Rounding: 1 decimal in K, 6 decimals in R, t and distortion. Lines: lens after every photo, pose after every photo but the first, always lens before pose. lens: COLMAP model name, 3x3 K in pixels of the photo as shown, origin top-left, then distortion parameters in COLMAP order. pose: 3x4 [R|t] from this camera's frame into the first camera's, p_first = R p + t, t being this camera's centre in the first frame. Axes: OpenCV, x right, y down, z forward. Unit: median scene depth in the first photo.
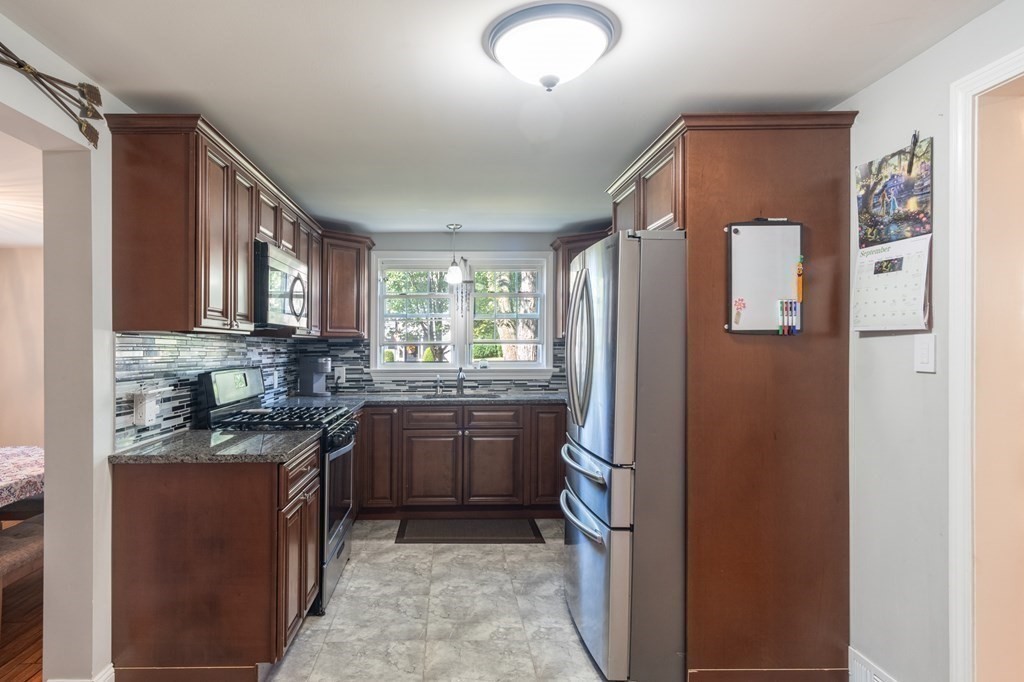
lens RADIAL K [[562.2, 0, 511.5], [0, 562.2, 335.1], [0, 0, 1]] dist [0.000850, -0.000156]
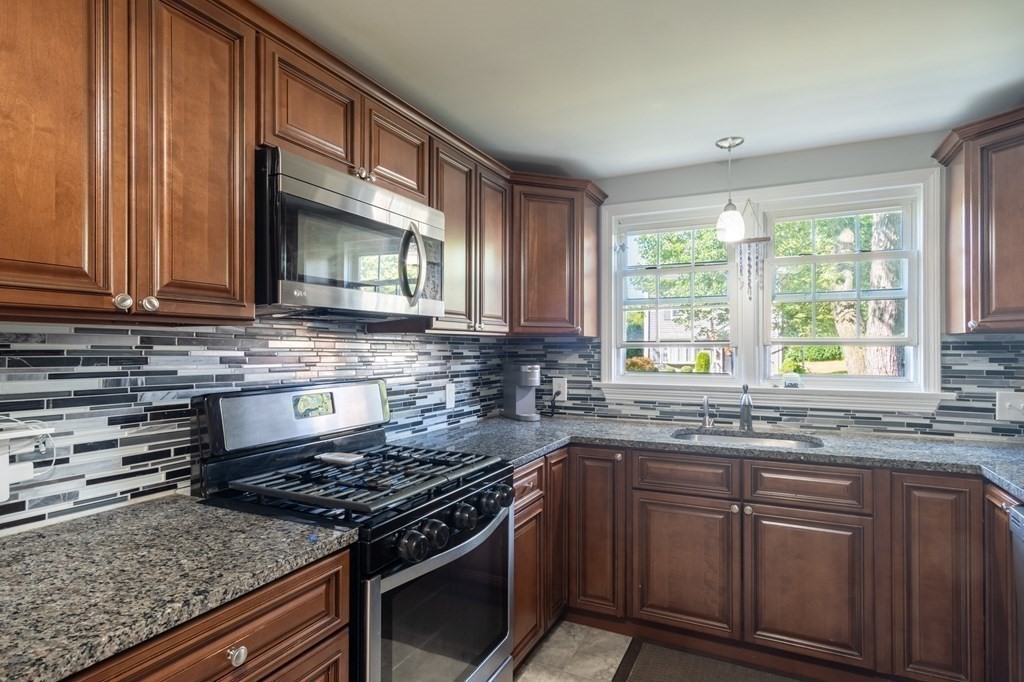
lens RADIAL K [[562.2, 0, 511.5], [0, 562.2, 335.1], [0, 0, 1]] dist [0.000850, -0.000156]
pose [[0.851068, -0.007519, -0.525002, 0.010460], [0.006822, 0.999971, -0.003263, 0.005992], [0.525012, -0.000804, 0.851095, 0.395702]]
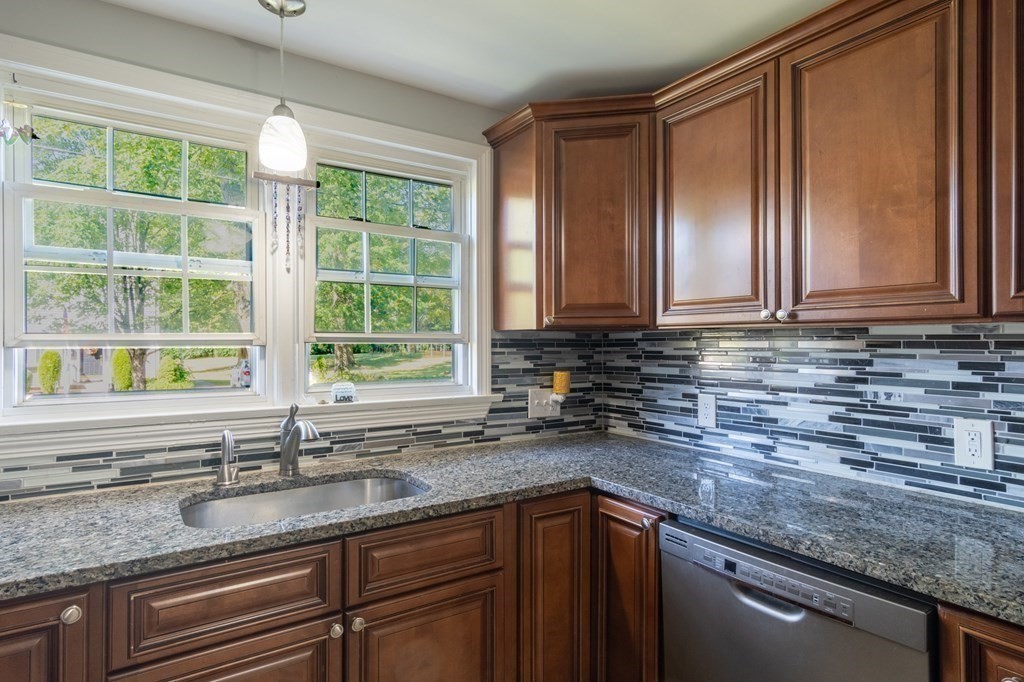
lens RADIAL K [[566.7, 0, 532.3], [0, 566.7, 342.0], [0, 0, 1]] dist [0.002978, -0.000062]
pose [[0.883668, 0.004743, 0.468090, -0.134286], [-0.011357, 0.999872, 0.011309, 0.010493], [-0.467976, -0.015309, 0.883608, 0.634527]]
